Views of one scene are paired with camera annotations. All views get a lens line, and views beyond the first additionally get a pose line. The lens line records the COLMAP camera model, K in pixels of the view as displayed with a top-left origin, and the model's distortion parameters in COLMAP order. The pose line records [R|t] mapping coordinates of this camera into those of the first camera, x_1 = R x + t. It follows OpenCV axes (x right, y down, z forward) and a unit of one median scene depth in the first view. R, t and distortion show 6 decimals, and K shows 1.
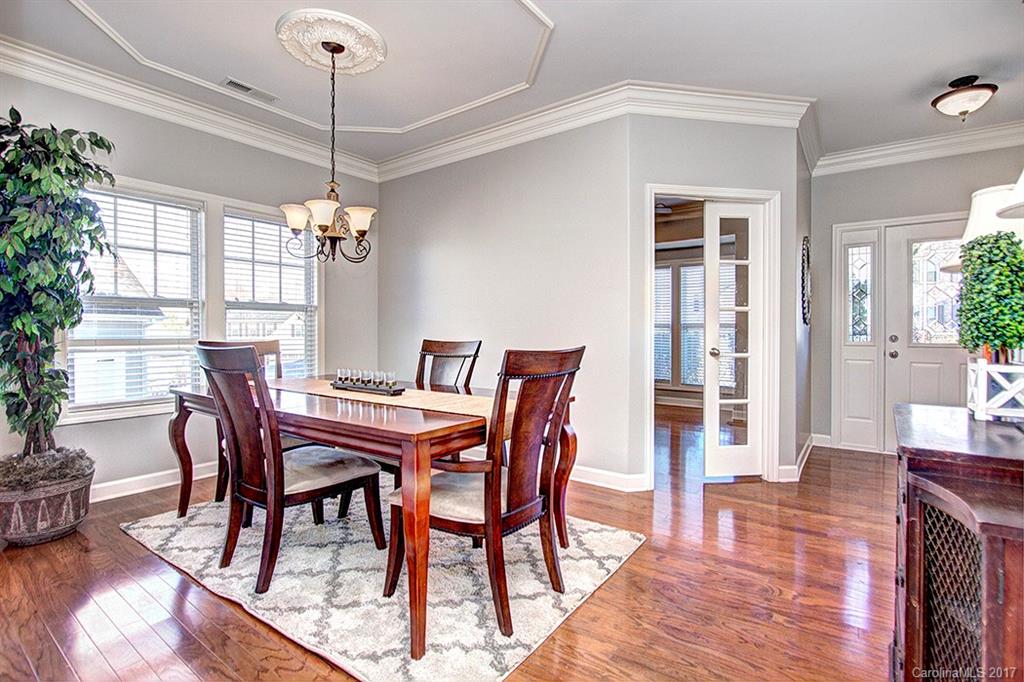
lens RADIAL K [[484.7, 0, 517.6], [0, 484.7, 334.3], [0, 0, 1]] dist [-0.002403, -0.000479]
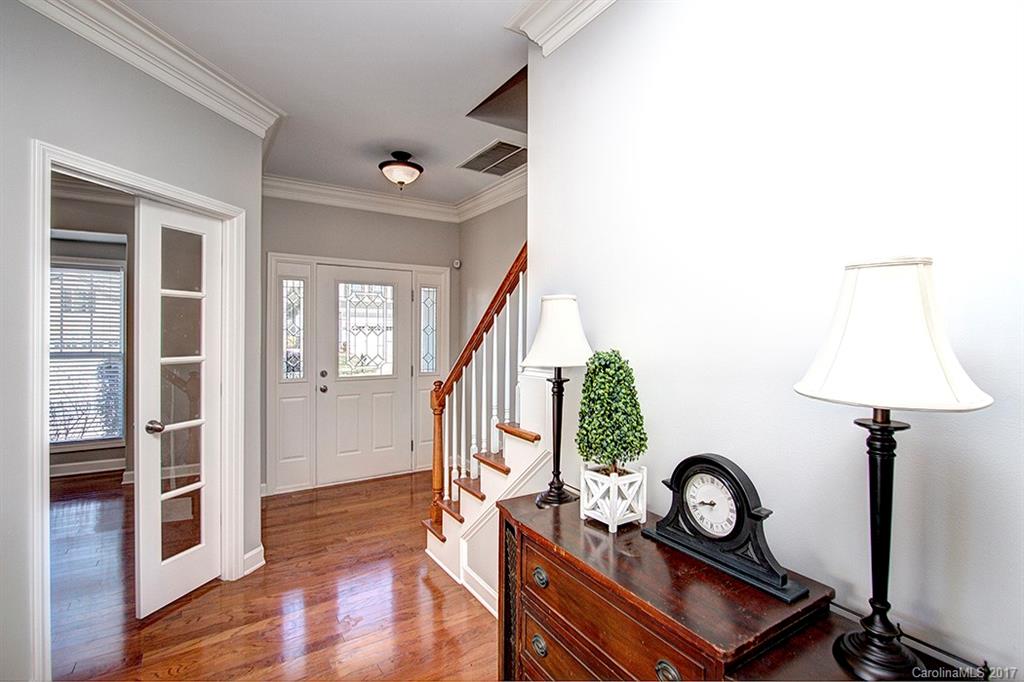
lens RADIAL K [[484.7, 0, 517.6], [0, 484.7, 334.3], [0, 0, 1]] dist [-0.002403, -0.000479]
pose [[0.365815, -0.002074, 0.930685, -0.034109], [0.002867, 0.999995, 0.001102, -0.090390], [-0.930683, 0.002265, 0.365820, 0.290375]]
